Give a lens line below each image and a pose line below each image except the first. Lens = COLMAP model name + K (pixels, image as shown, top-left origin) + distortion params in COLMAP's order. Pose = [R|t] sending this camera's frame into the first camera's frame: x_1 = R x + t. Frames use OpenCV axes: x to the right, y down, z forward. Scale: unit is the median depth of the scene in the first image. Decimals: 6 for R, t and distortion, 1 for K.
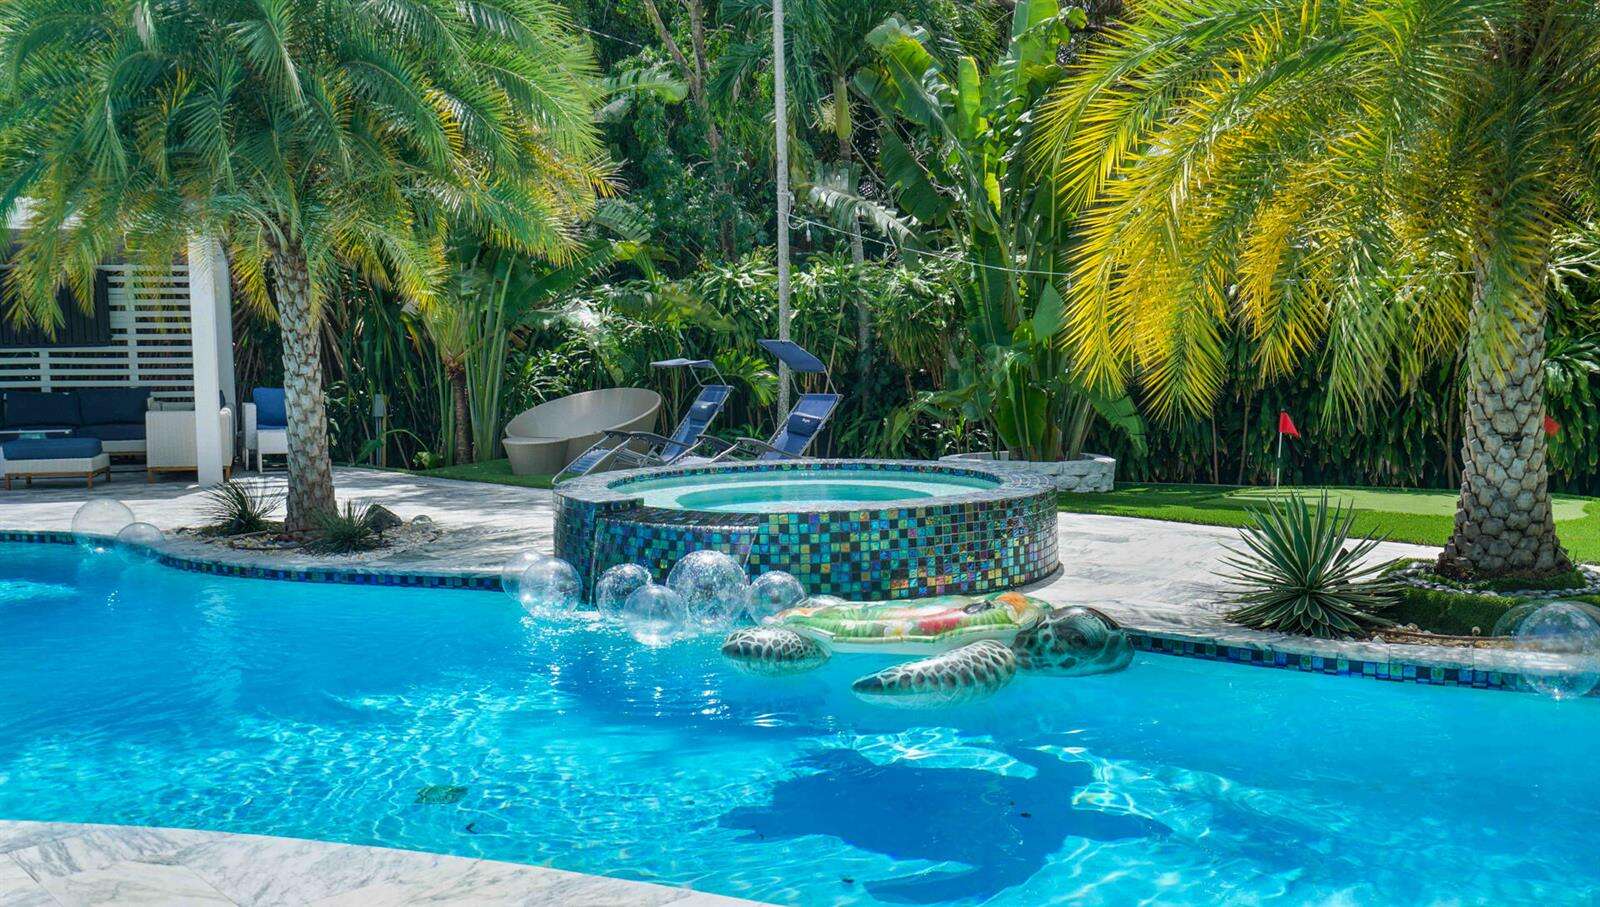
lens RADIAL K [[1560.1, 0, 791.0], [0, 1560.1, 460.9], [0, 0, 1]] dist [0.028912, 0.159470]
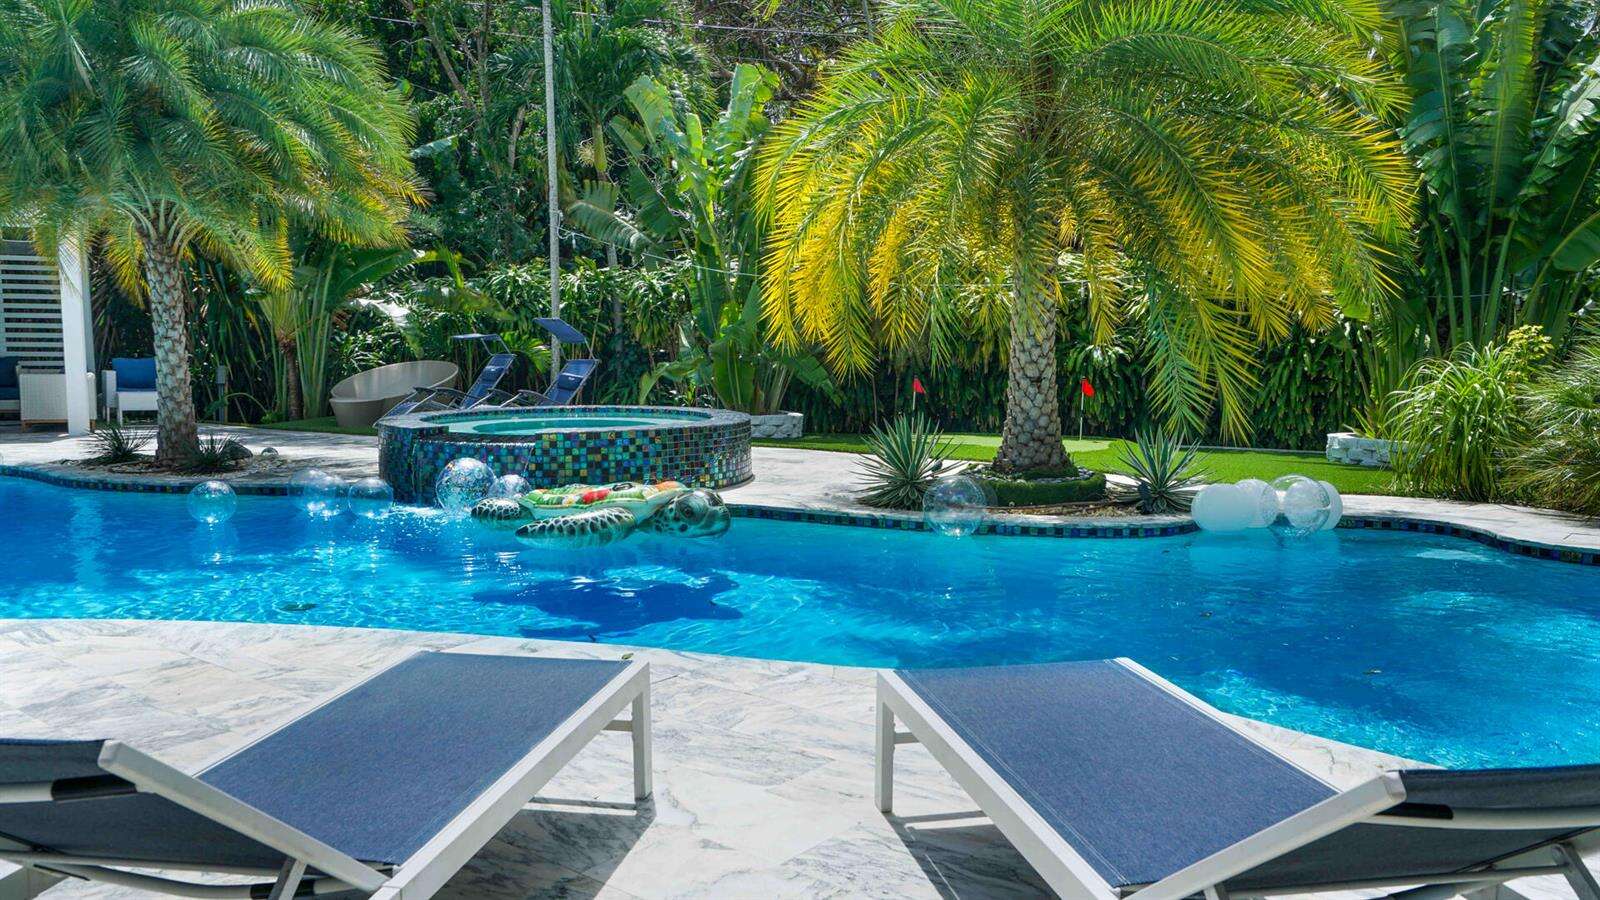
lens RADIAL K [[1258.7, 0, 798.8], [0, 1258.7, 457.7], [0, 0, 1]] dist [0.002050, 0.064406]
pose [[0.983143, -0.004229, 0.182790, 0.004094], [0.001762, 0.999905, 0.013658, 0.029784], [-0.182831, -0.013106, 0.983057, -0.110059]]
